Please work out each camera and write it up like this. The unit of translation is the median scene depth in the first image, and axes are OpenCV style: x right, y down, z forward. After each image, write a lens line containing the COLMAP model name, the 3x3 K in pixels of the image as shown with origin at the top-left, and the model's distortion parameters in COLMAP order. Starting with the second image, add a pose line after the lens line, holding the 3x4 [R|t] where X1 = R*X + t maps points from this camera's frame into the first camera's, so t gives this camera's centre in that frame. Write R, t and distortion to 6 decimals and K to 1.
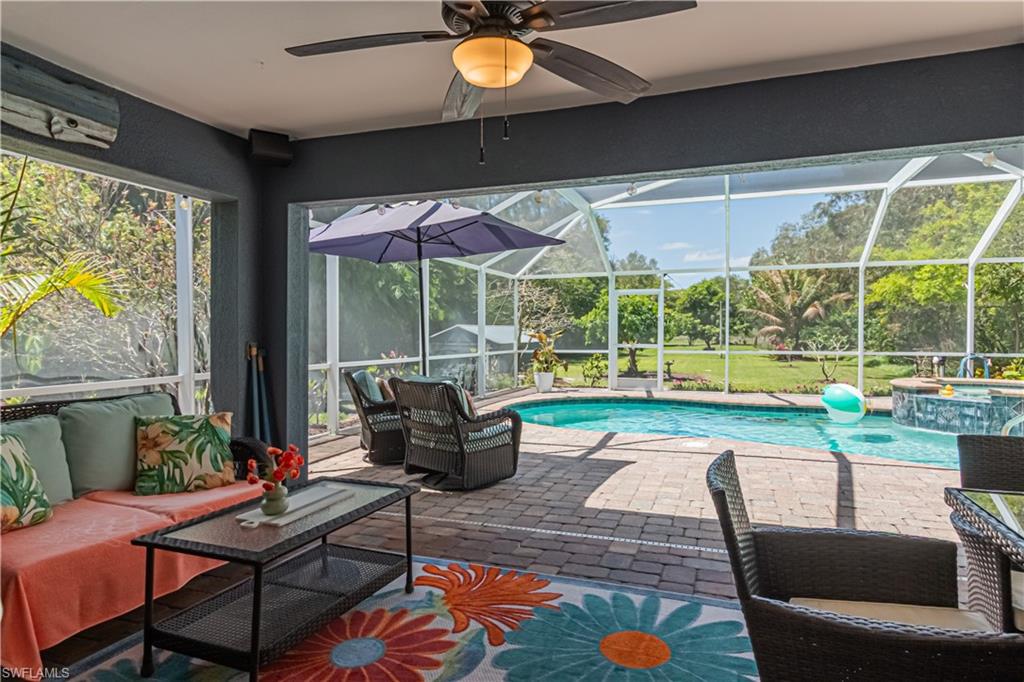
lens RADIAL K [[604.5, 0, 482.9], [0, 604.5, 337.0], [0, 0, 1]] dist [0.000648, -0.002464]
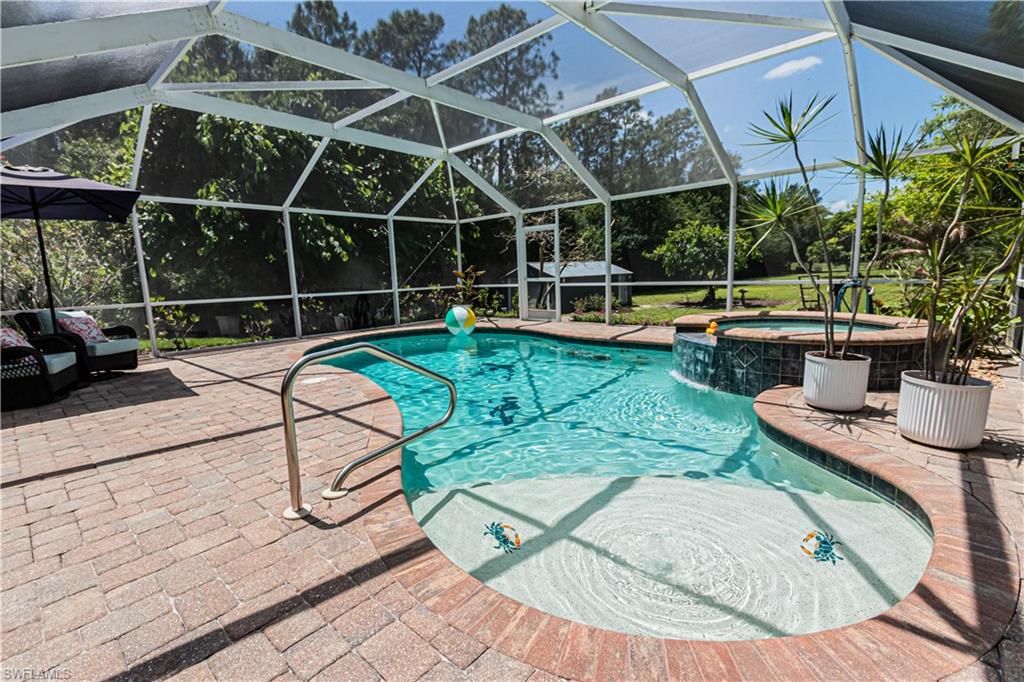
lens RADIAL K [[462.4, 0, 483.2], [0, 462.4, 341.8], [0, 0, 1]] dist [0.000639, 0.000110]
pose [[0.933023, 0.019943, -0.359264, 0.616022], [0.033349, 0.989372, 0.141529, 0.005137], [0.358269, -0.144031, 0.922442, 0.259412]]
